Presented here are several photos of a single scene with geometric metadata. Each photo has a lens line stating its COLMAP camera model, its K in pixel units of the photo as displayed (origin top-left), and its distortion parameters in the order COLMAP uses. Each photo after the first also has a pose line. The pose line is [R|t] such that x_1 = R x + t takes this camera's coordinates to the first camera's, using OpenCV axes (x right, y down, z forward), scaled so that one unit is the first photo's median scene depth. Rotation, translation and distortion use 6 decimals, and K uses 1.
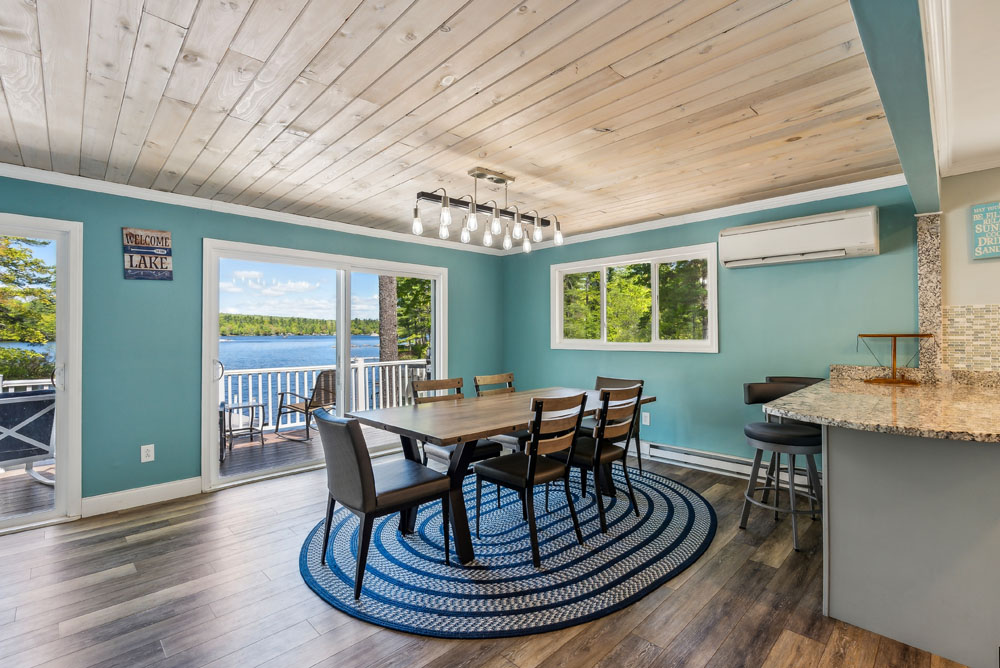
lens RADIAL K [[448.5, 0, 502.2], [0, 448.5, 333.7], [0, 0, 1]] dist [-0.004201, -0.000070]
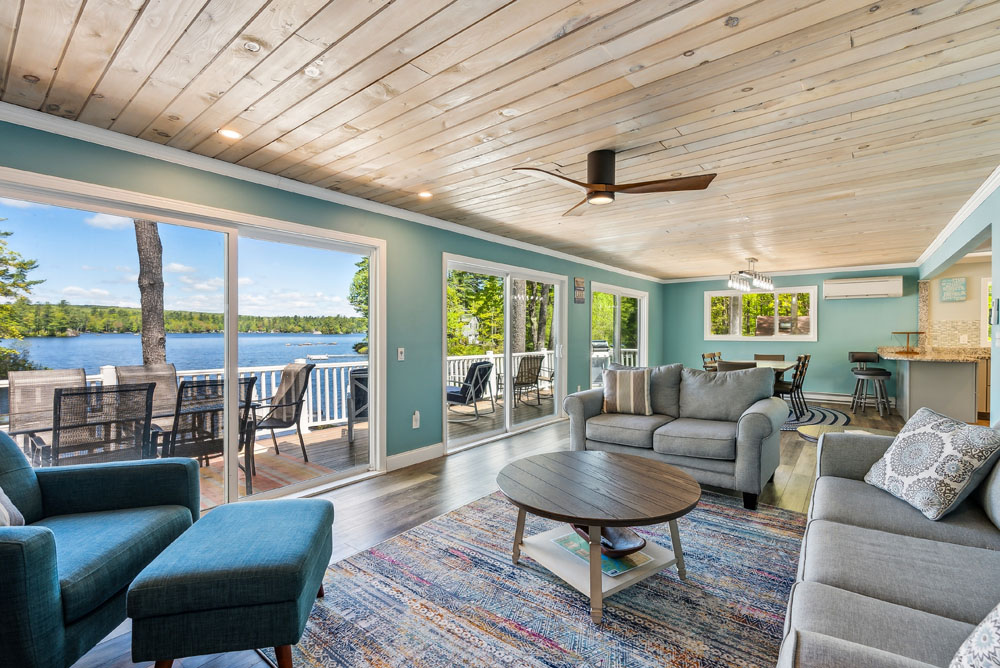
lens RADIAL K [[448.5, 0, 496.2], [0, 448.5, 336.2], [0, 0, 1]] dist [-0.004201, -0.000070]
pose [[0.991845, 0.002681, 0.127420, -1.171269], [-0.003889, 0.999950, 0.009233, 0.006959], [-0.127389, -0.009653, 0.991806, -0.778684]]
